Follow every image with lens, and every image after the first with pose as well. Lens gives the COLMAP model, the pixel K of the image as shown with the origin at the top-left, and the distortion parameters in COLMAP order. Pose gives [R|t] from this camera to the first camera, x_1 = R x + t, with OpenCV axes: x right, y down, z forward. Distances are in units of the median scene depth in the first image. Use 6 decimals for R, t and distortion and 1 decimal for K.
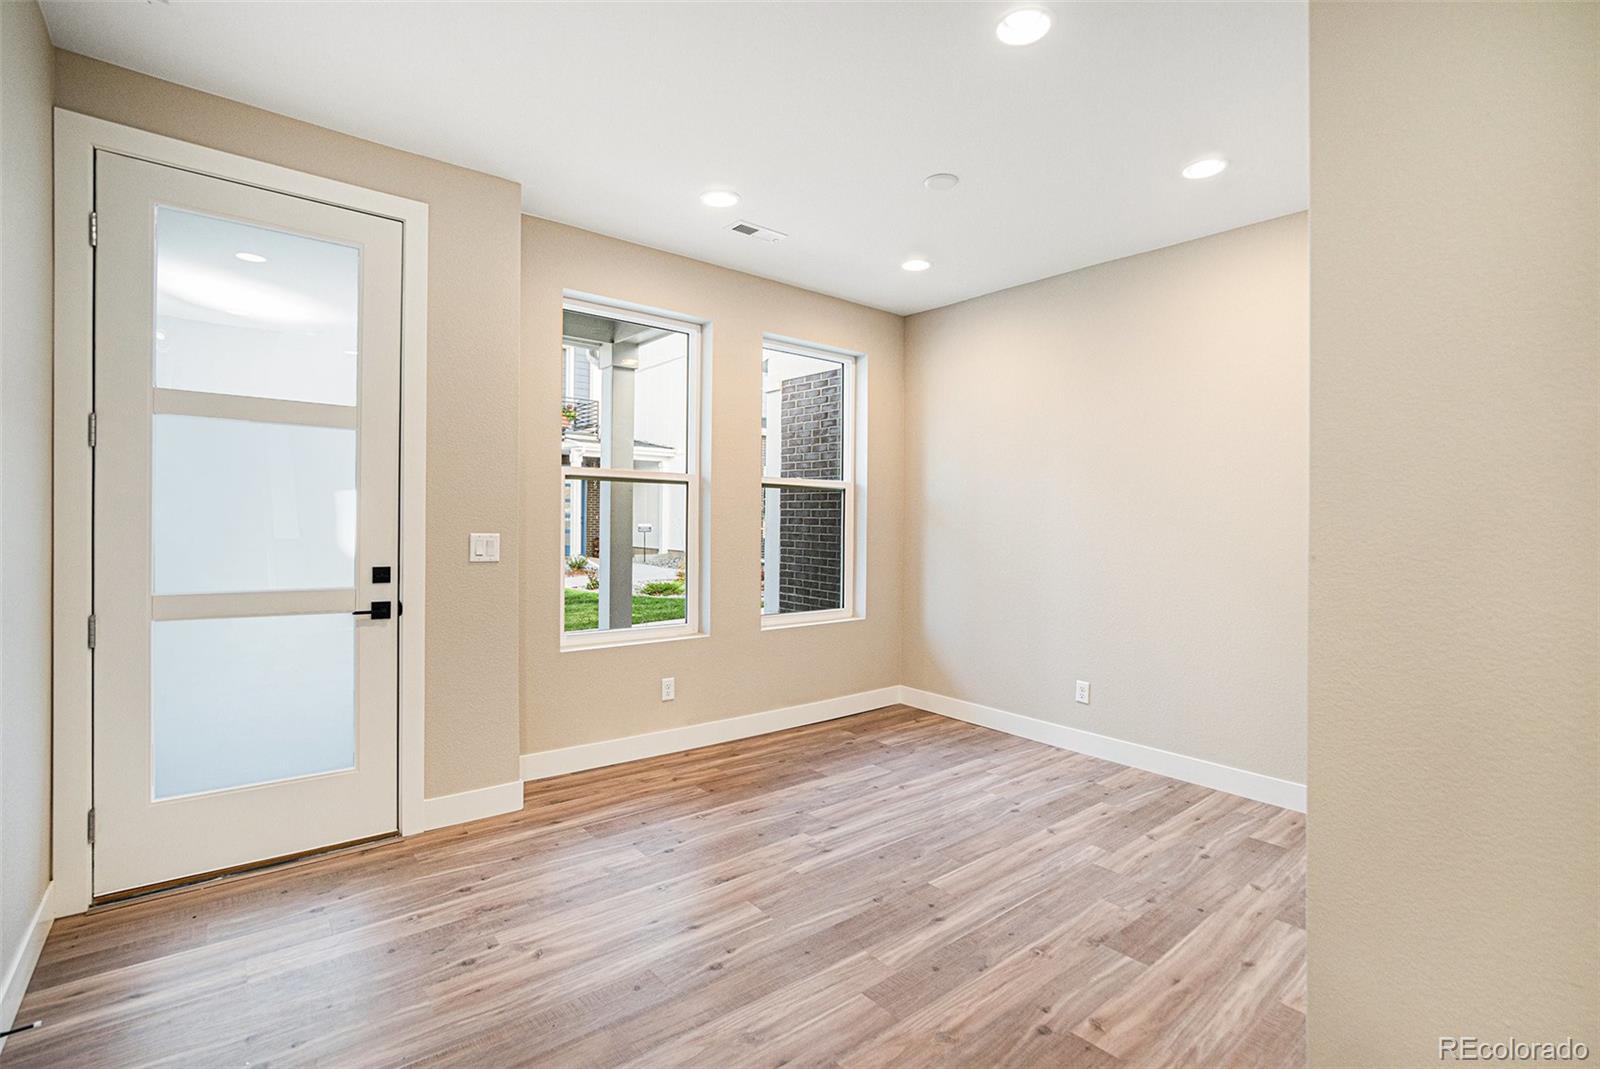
lens RADIAL K [[740.9, 0, 791.0], [0, 740.9, 530.9], [0, 0, 1]] dist [-0.044736, 0.009718]
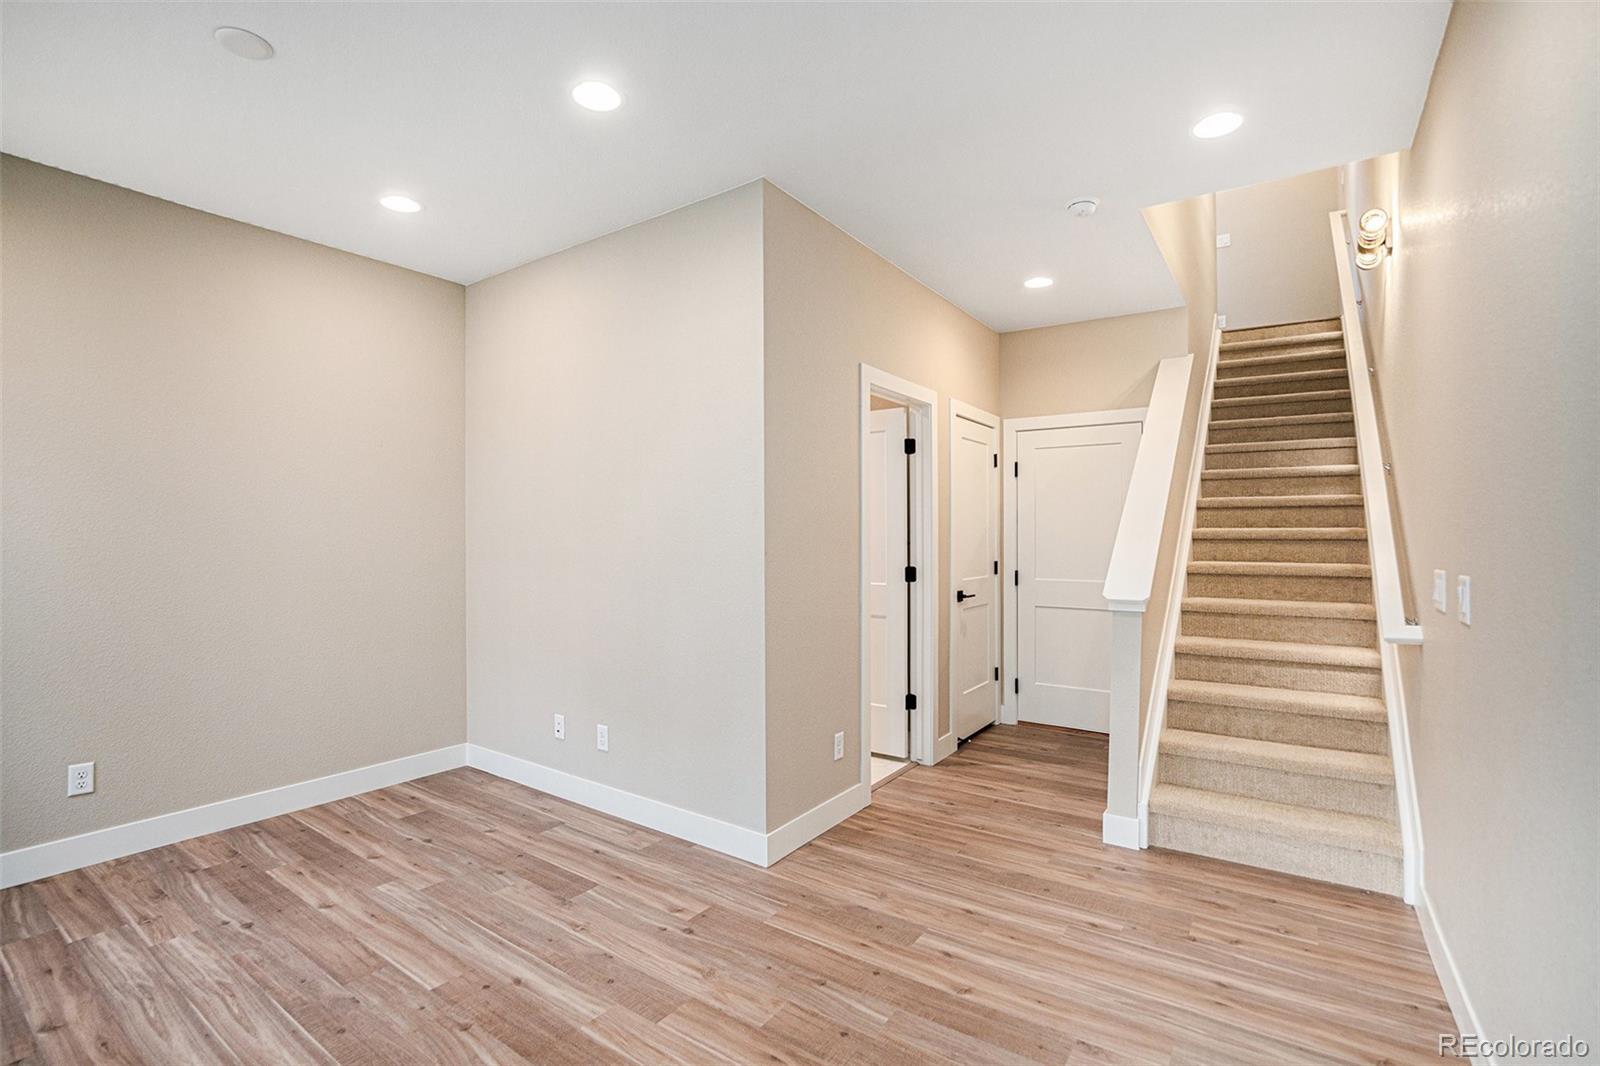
lens RADIAL K [[740.9, 0, 792.4], [0, 740.9, 521.5], [0, 0, 1]] dist [-0.044736, 0.009718]
pose [[-0.251866, -0.007337, 0.967734, -0.550238], [0.014615, 0.999828, 0.011384, -0.031207], [-0.967652, 0.017011, -0.251716, 0.653472]]
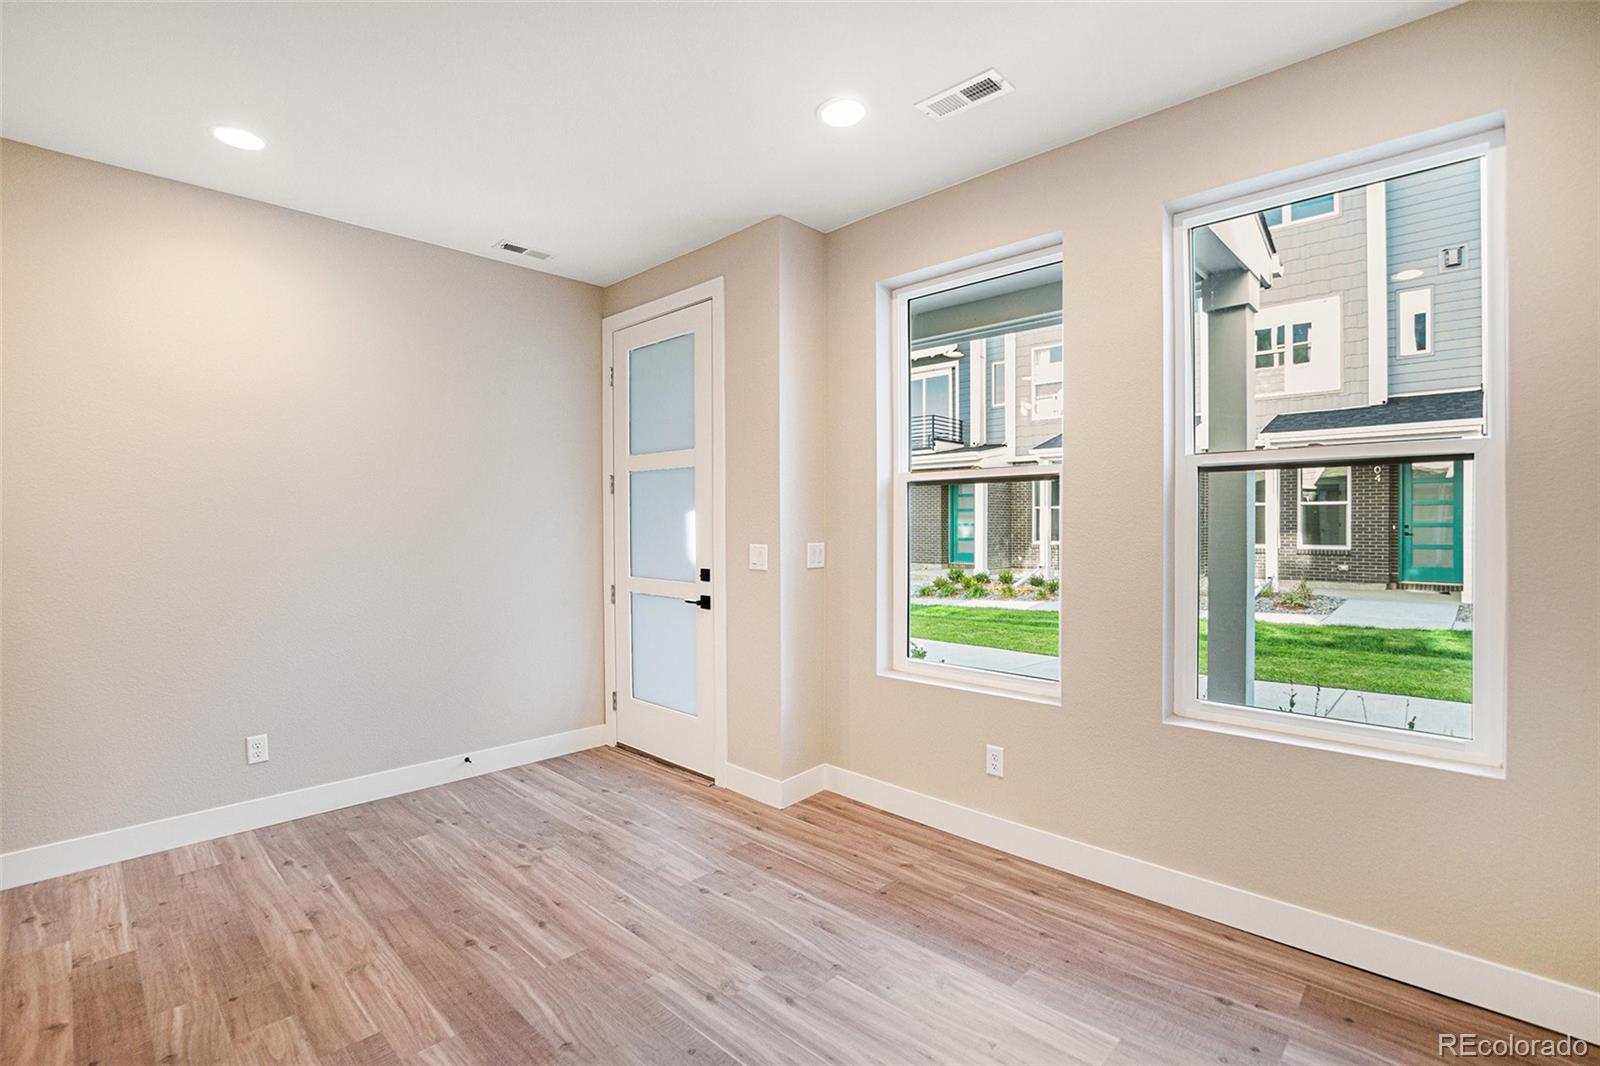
lens RADIAL K [[760.9, 0, 804.3], [0, 760.9, 540.6], [0, 0, 1]] dist [-0.033191, 0.001446]
pose [[0.101245, 0.011286, -0.994797, 0.685135], [-0.007885, 0.999913, 0.010541, -0.013720], [0.994830, 0.006777, 0.101325, 0.895137]]
